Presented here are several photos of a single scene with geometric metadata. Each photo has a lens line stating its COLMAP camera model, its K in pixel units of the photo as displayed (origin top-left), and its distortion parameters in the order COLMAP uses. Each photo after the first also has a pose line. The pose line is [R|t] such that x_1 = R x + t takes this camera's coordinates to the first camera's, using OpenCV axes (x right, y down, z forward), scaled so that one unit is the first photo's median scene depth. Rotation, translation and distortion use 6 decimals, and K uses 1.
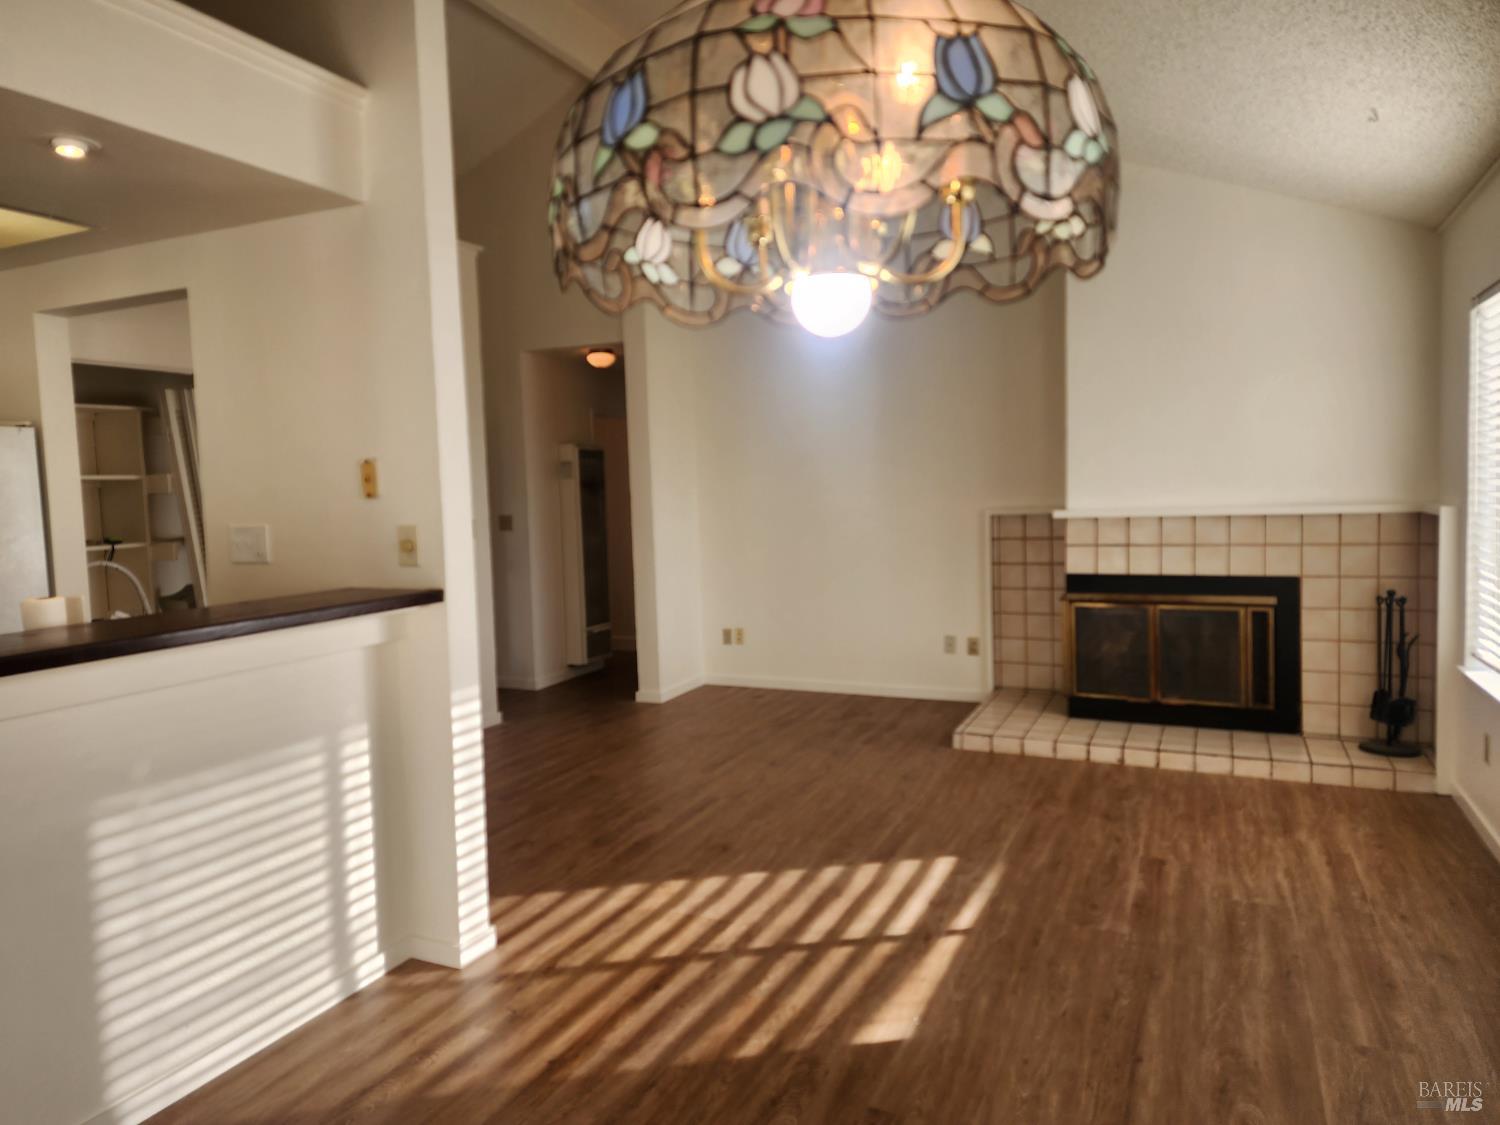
lens RADIAL K [[1009.3, 0, 738.7], [0, 1009.3, 557.6], [0, 0, 1]] dist [0.070658, -0.045942]
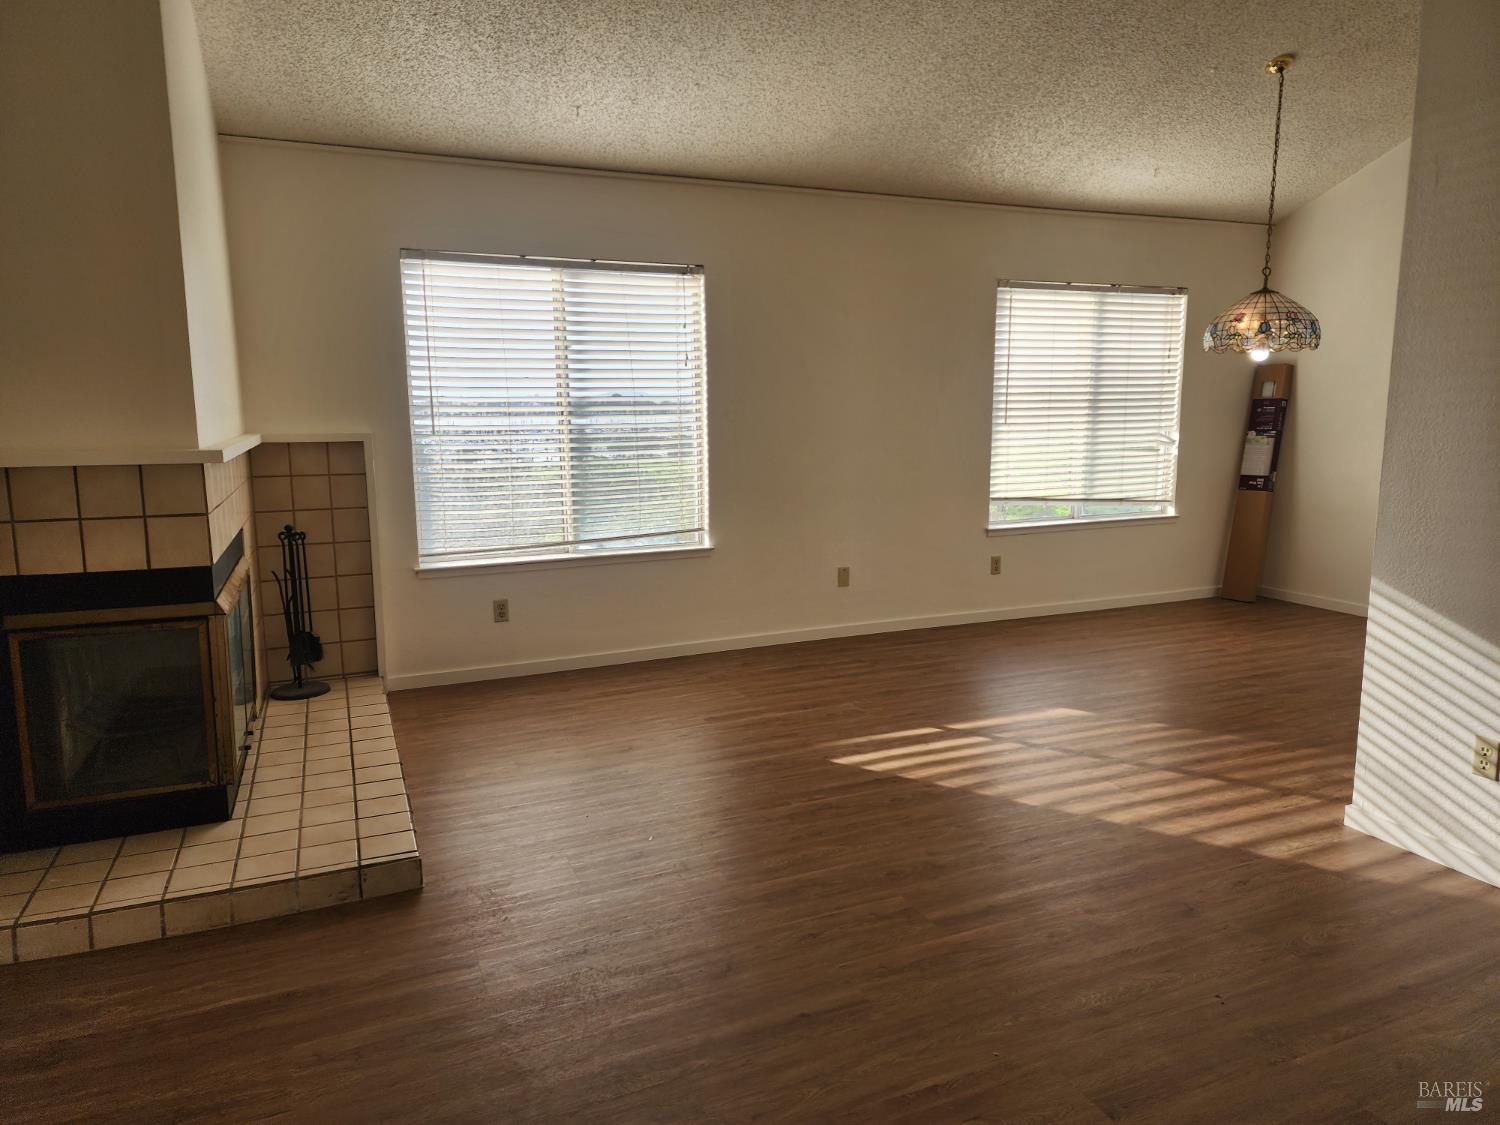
lens RADIAL K [[1009.3, 0, 737.2], [0, 1009.3, 563.0], [0, 0, 1]] dist [0.070658, -0.045942]
pose [[-0.738910, -0.074649, 0.669657, -0.477133], [0.081003, 0.976795, 0.198266, -0.142417], [-0.668918, 0.200745, -0.715717, 2.129437]]
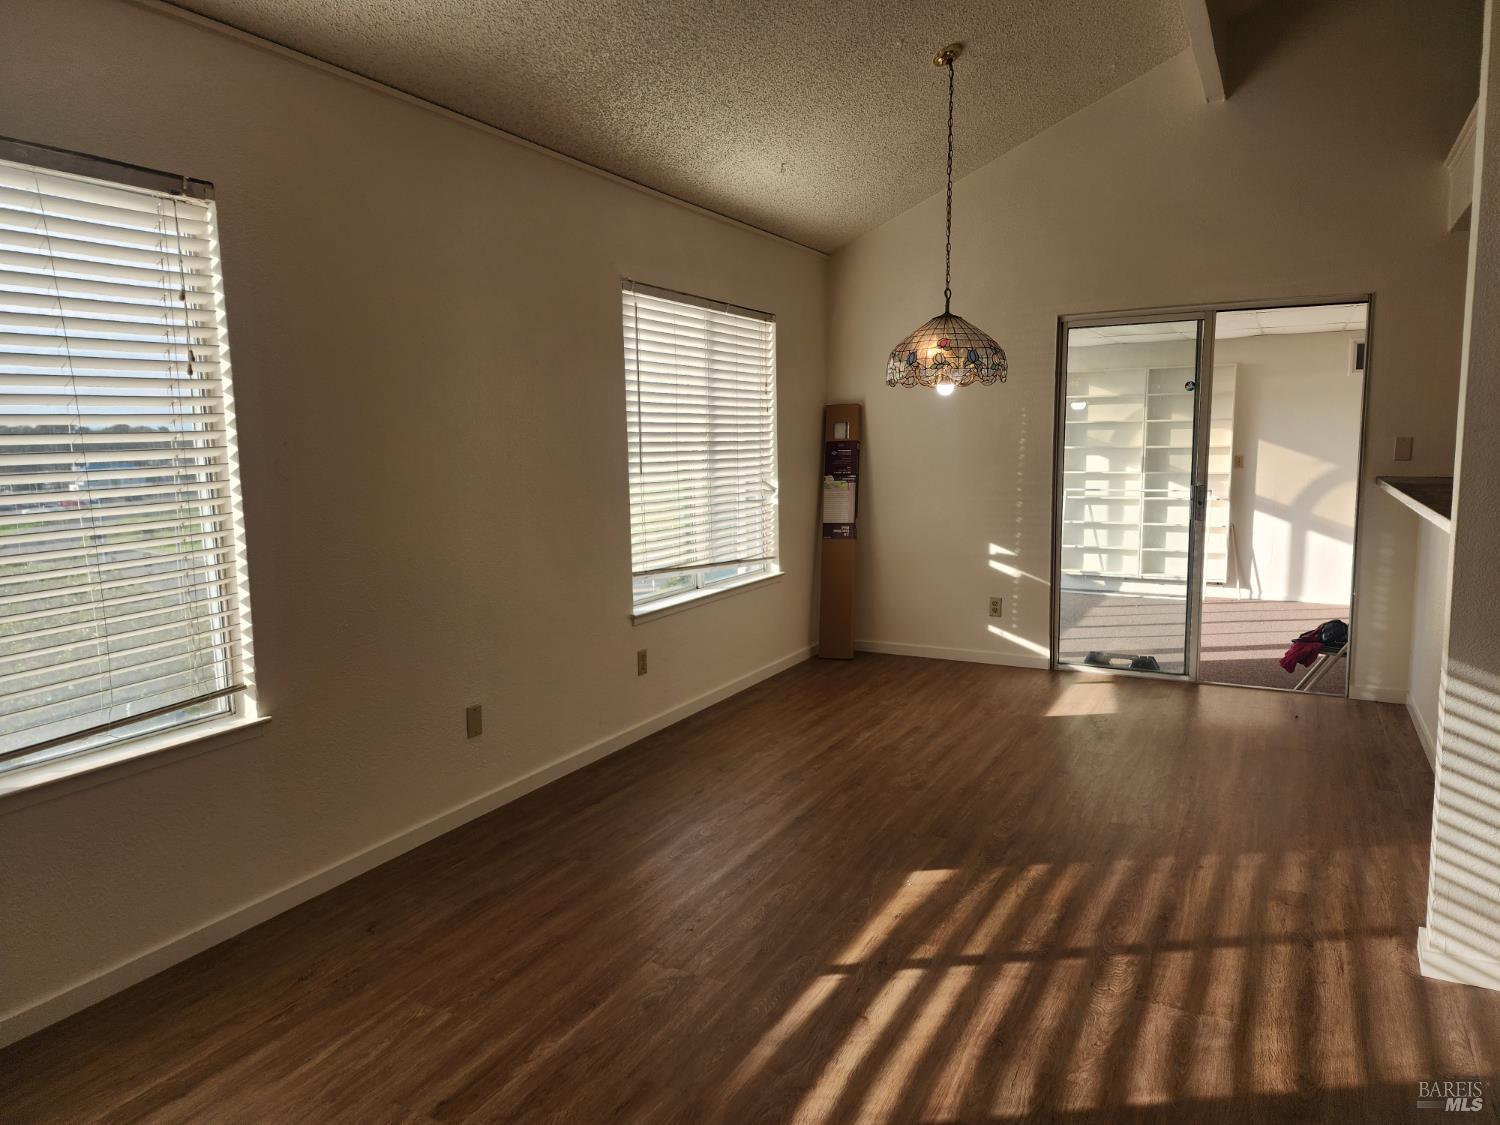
lens RADIAL K [[1009.3, 0, 771.6], [0, 1009.3, 564.8], [0, 0, 1]] dist [0.070658, -0.045942]
pose [[-0.998160, 0.036884, 0.048136, 0.219854], [0.045887, 0.978336, 0.201872, -0.130973], [-0.039647, 0.203709, -0.978228, 1.768011]]
